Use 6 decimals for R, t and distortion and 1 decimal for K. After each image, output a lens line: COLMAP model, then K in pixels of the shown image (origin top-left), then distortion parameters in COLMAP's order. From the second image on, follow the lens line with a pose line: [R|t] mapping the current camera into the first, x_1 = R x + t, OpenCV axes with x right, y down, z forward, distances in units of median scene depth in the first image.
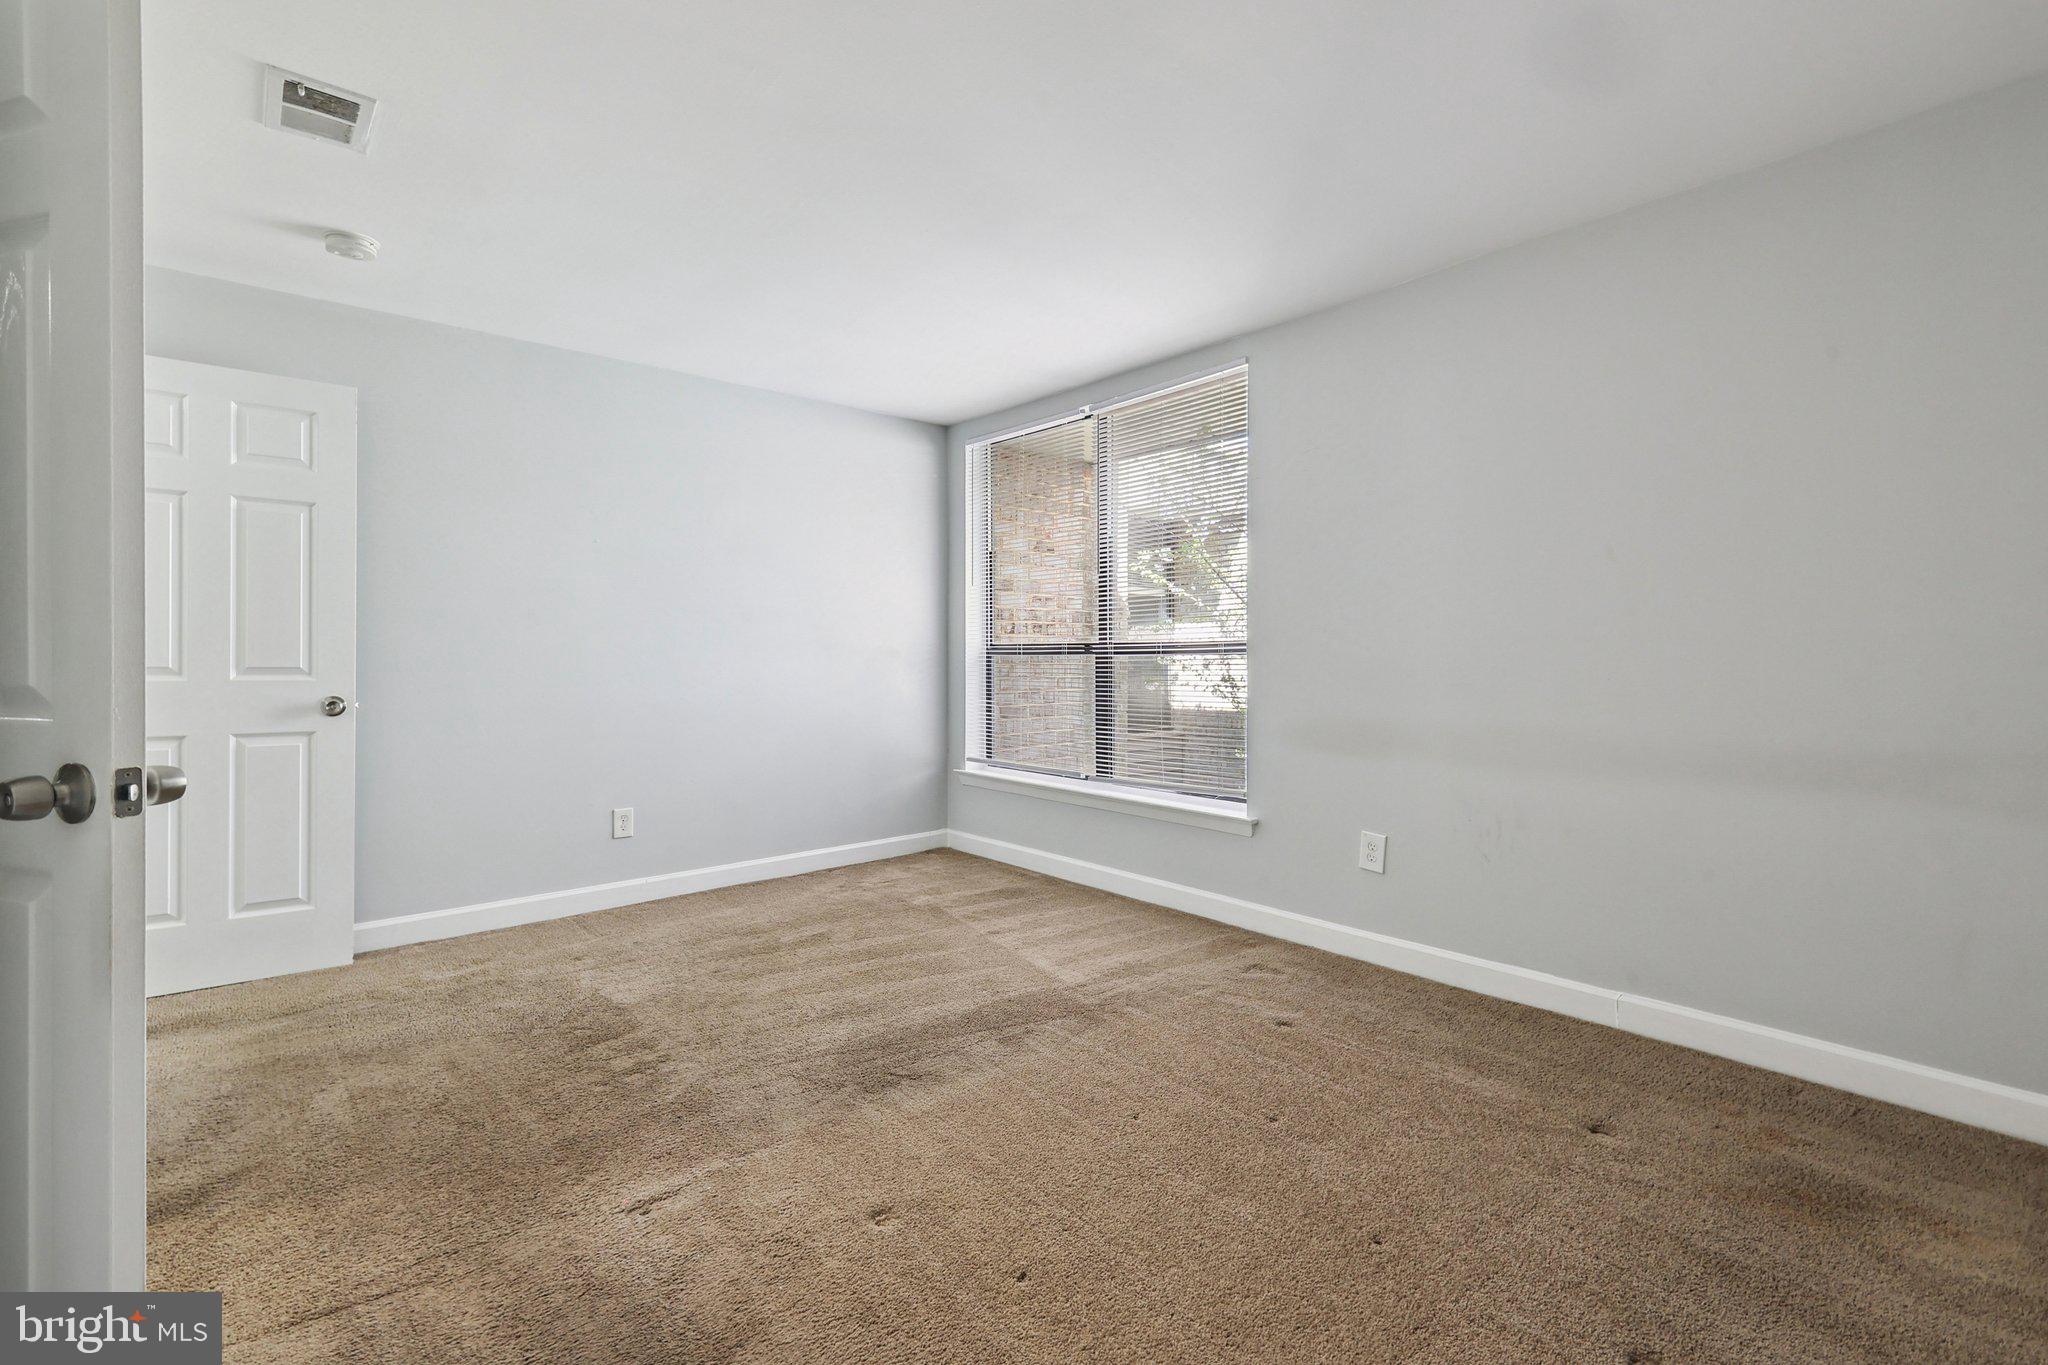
lens RADIAL K [[898.1, 0, 1029.0], [0, 898.1, 662.9], [0, 0, 1]] dist [0.003796, -0.000936]
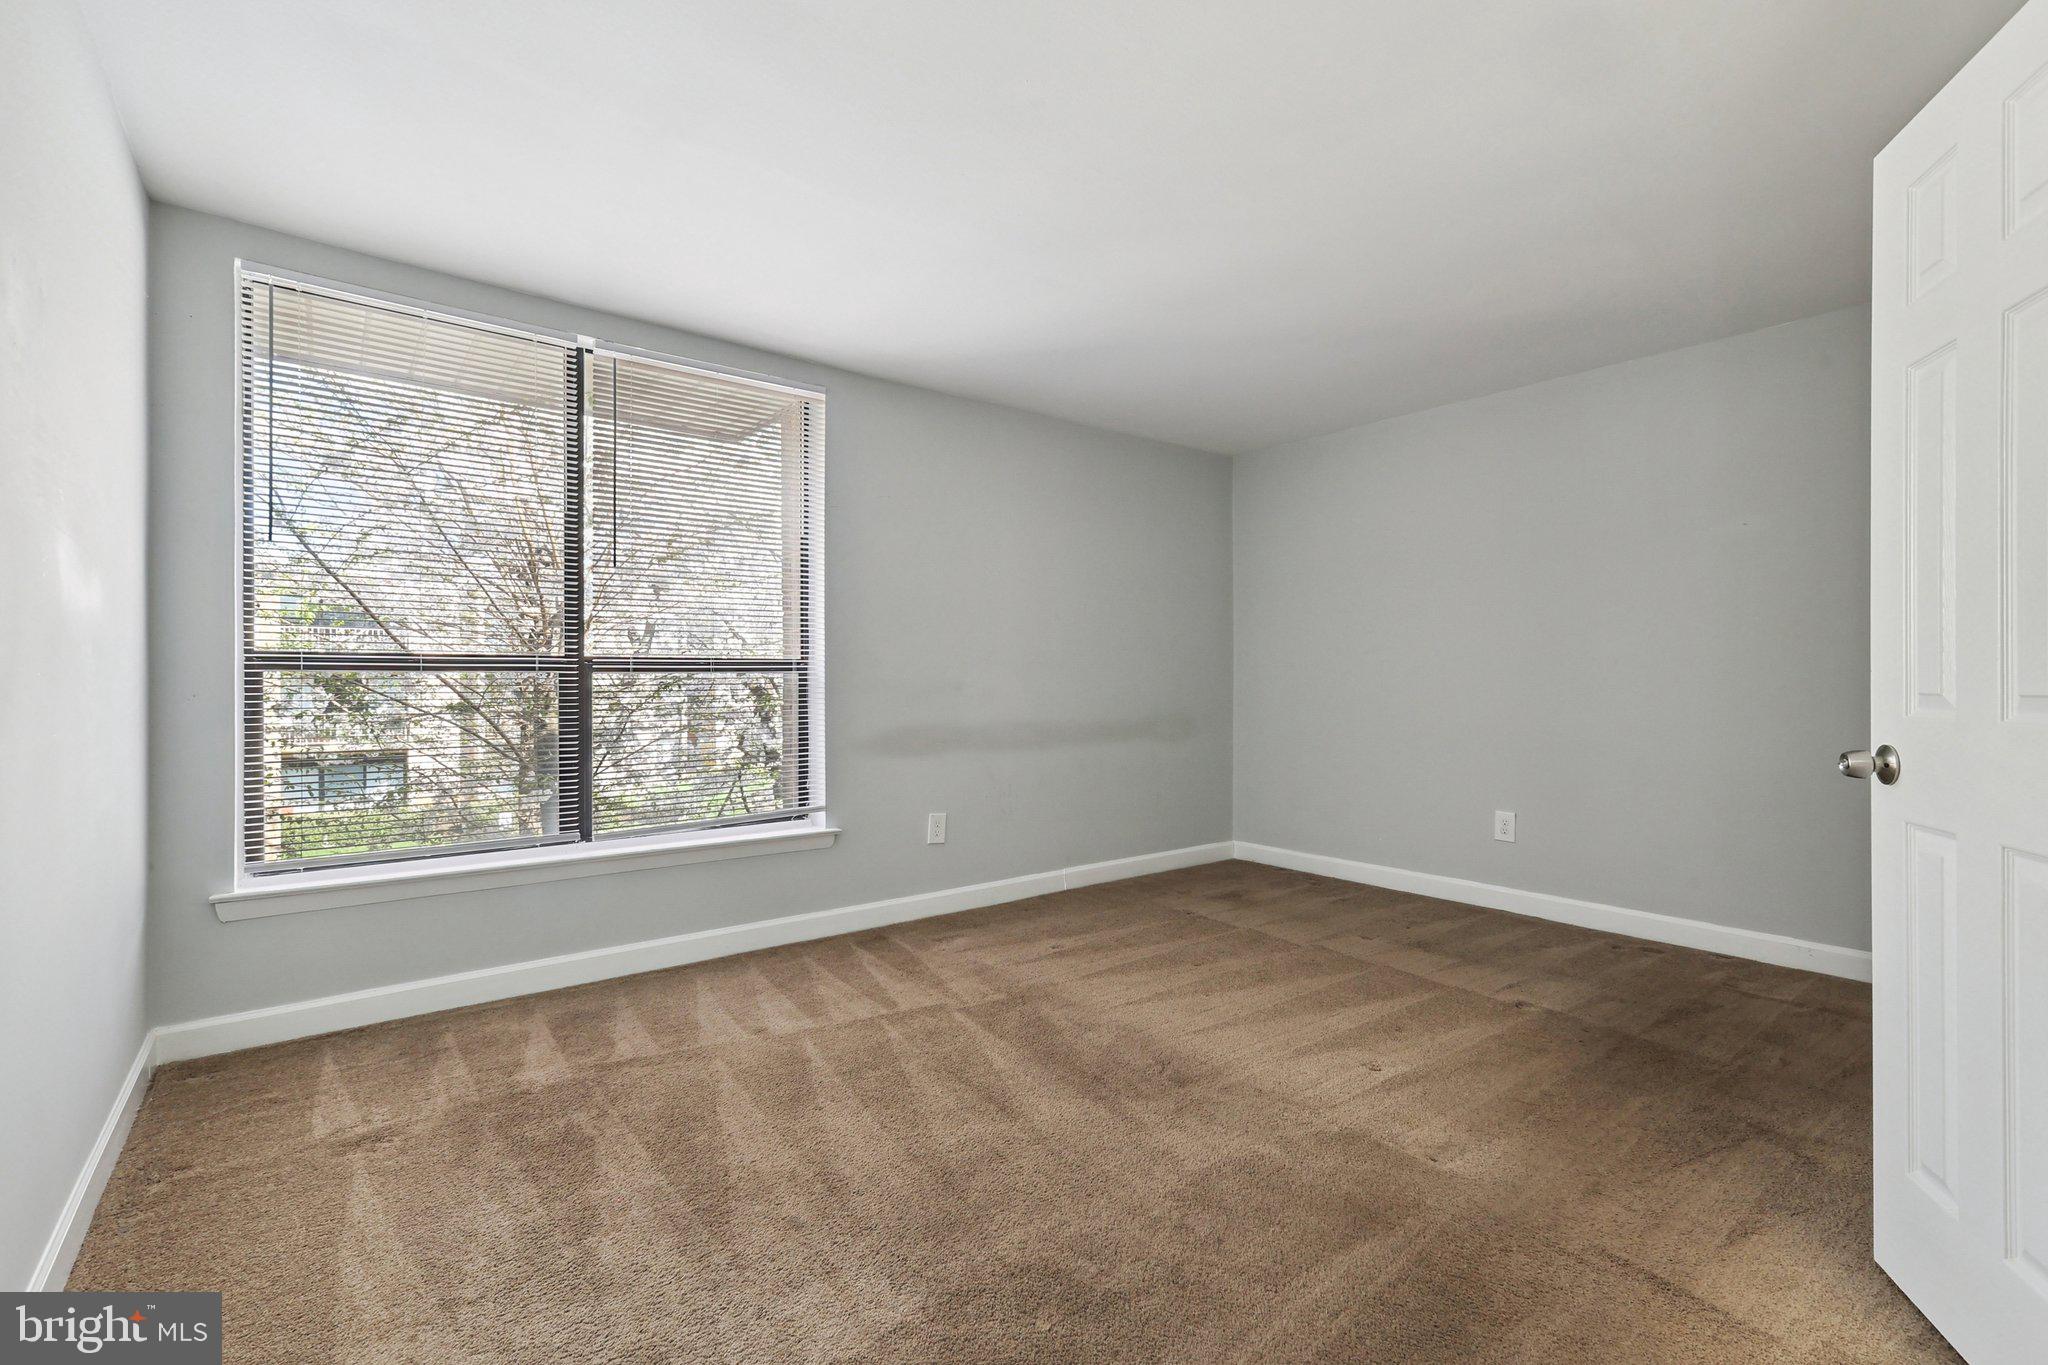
lens RADIAL K [[898.1, 0, 1022.3], [0, 898.1, 682.6], [0, 0, 1]] dist [0.003796, -0.000936]
pose [[0.057811, -0.003264, 0.998322, -0.908423], [0.005493, 0.999981, 0.002951, -0.000425], [-0.998312, 0.005313, 0.057828, 0.826350]]
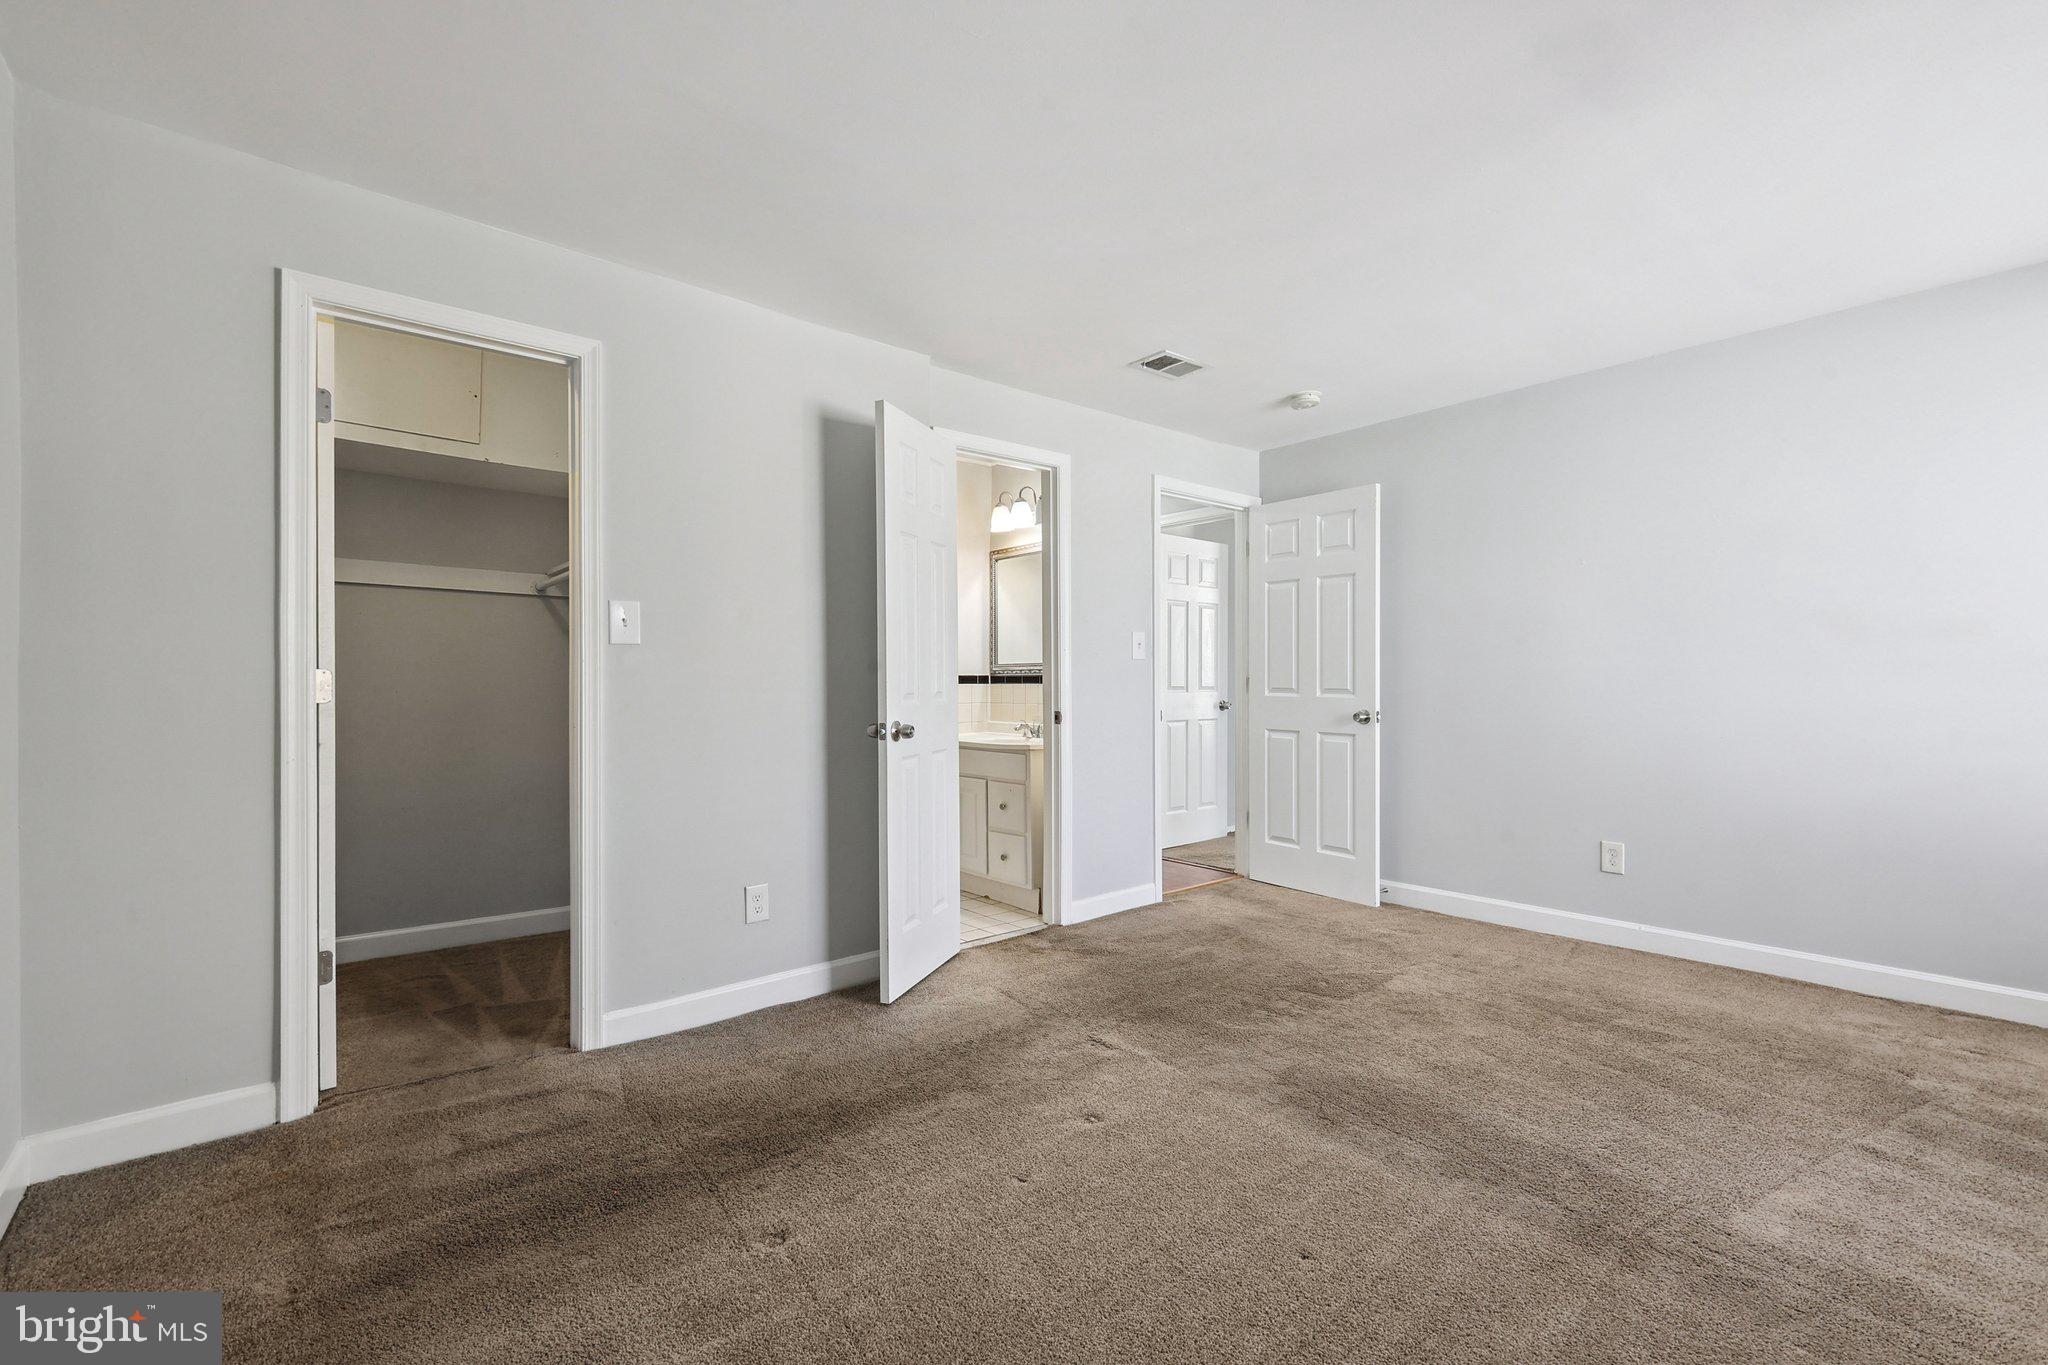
lens RADIAL K [[898.1, 0, 1031.8], [0, 898.1, 676.1], [0, 0, 1]] dist [0.003796, -0.000936]
pose [[-0.024286, -0.007467, -0.999677, 0.639469], [-0.000430, 0.999972, -0.007458, -0.004230], [0.999705, 0.000248, -0.024288, 0.533375]]
